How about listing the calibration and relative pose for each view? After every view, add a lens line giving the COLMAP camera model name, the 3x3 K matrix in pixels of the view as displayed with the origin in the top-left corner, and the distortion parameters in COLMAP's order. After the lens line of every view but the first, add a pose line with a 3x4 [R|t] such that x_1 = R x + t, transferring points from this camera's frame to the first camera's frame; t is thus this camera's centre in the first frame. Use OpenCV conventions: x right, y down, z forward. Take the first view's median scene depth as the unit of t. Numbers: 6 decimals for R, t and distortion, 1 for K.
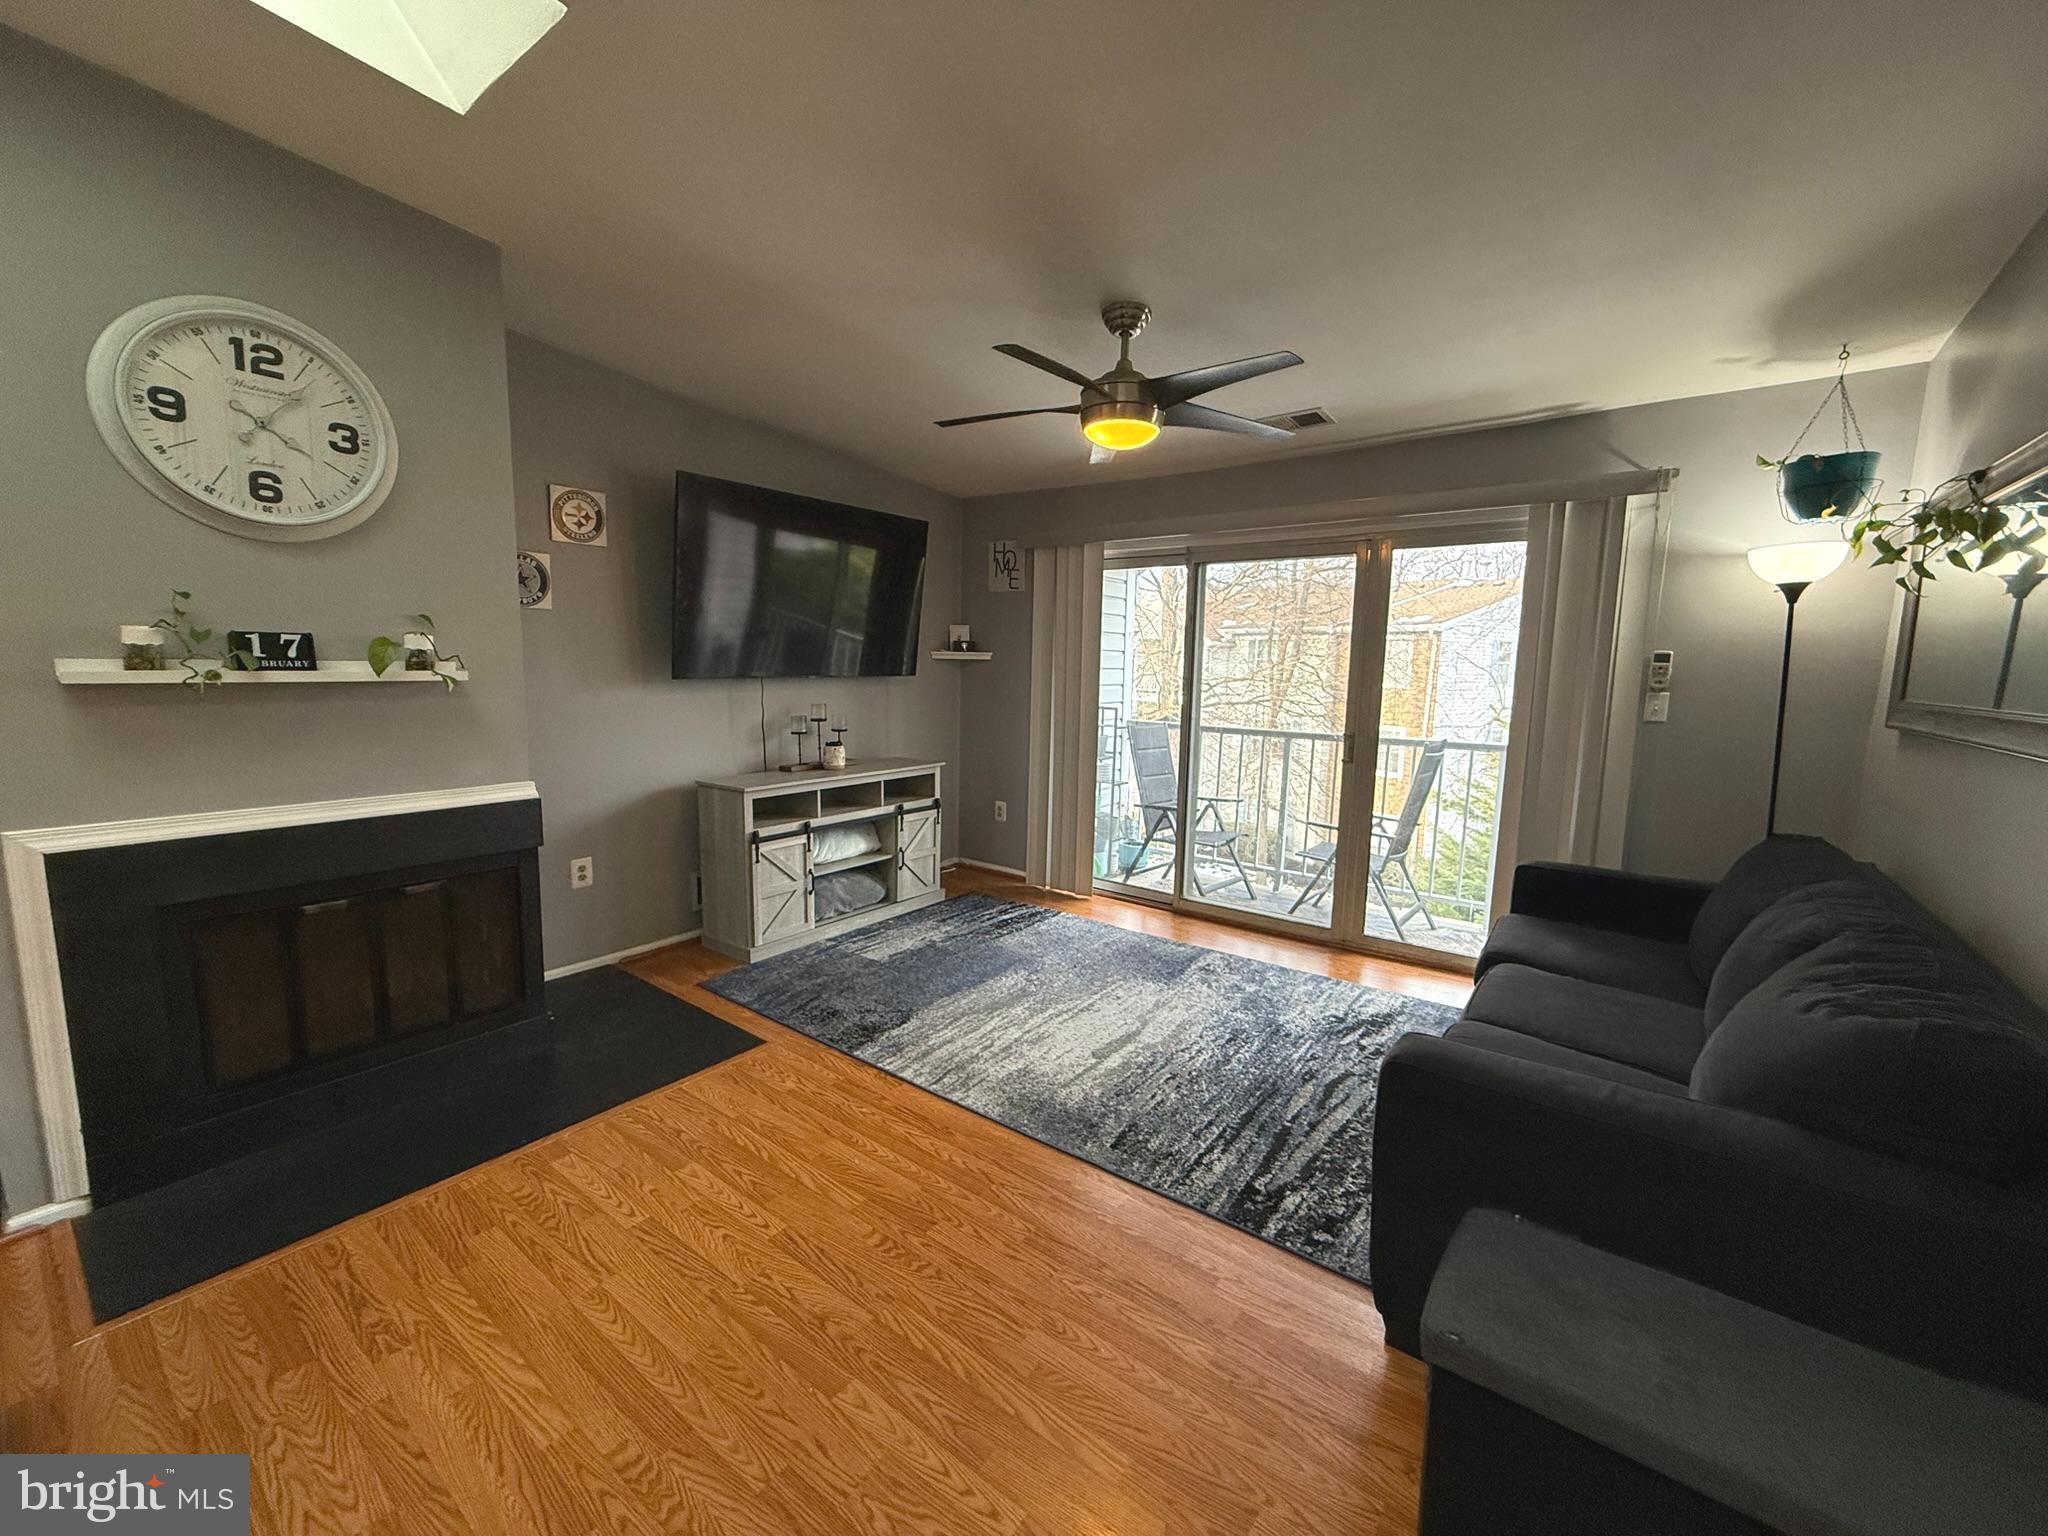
lens RADIAL K [[818.1, 0, 1020.5], [0, 818.1, 772.8], [0, 0, 1]] dist [-0.002346, -0.000036]
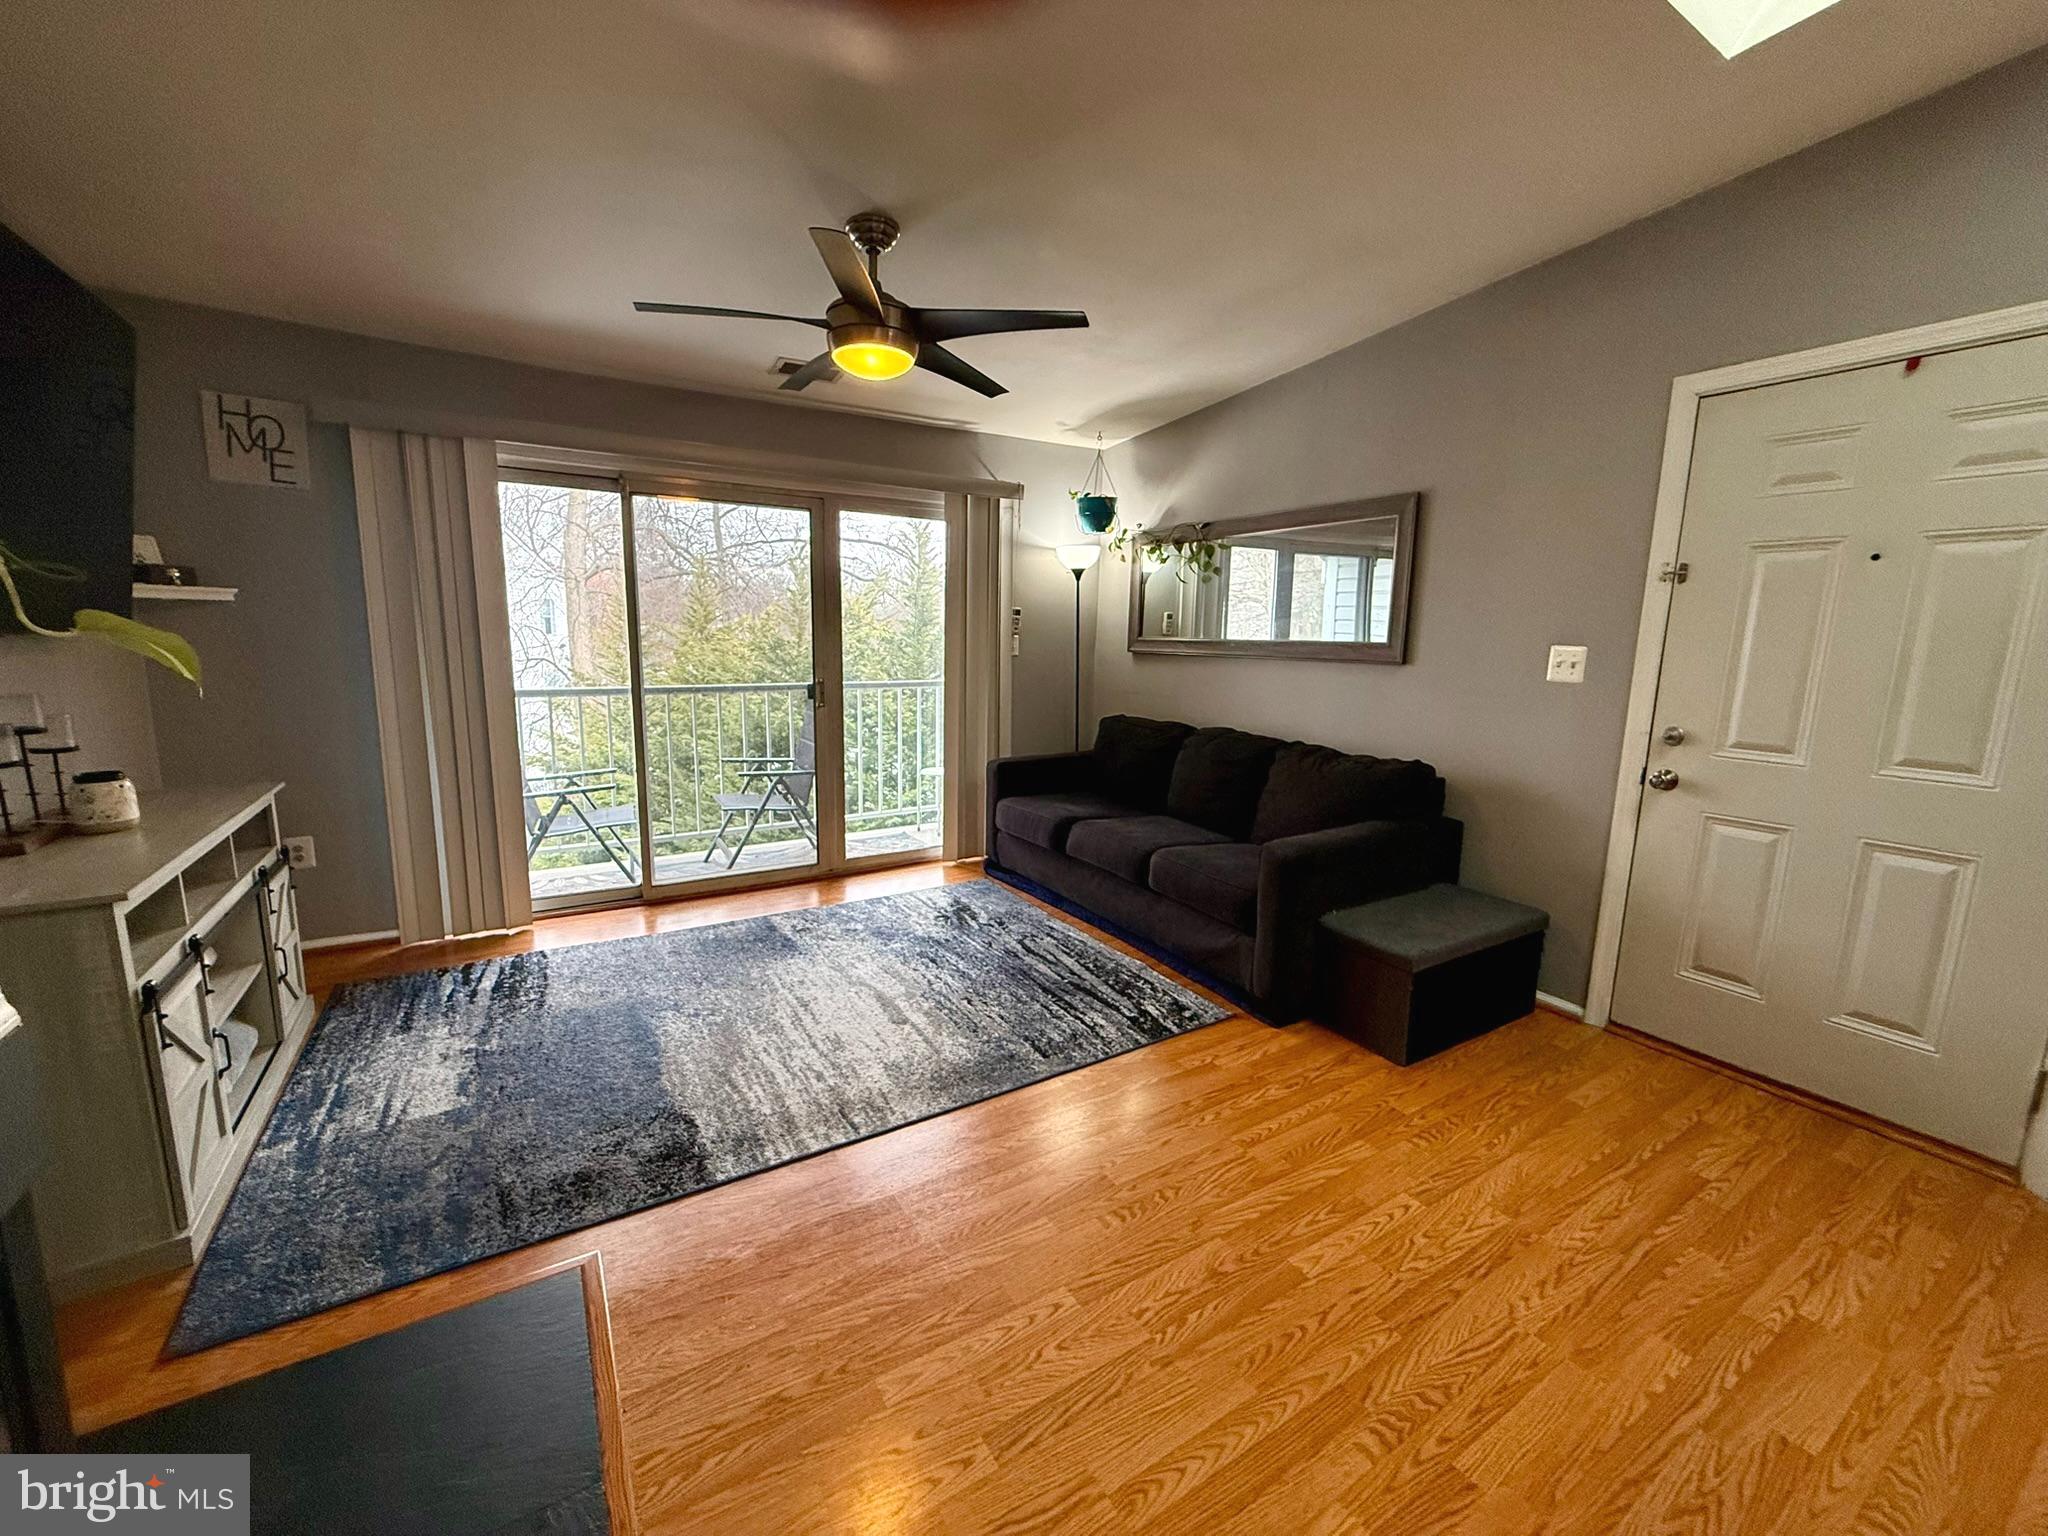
lens RADIAL K [[816.6, 0, 1024.0], [0, 816.6, 768.0], [0, 0, 1]] dist [-0.000866, 0.000168]
pose [[0.356407, -0.164960, 0.919653, -0.606952], [0.114587, 0.984578, 0.132198, -0.053620], [-0.927278, 0.058264, 0.369813, 0.429517]]
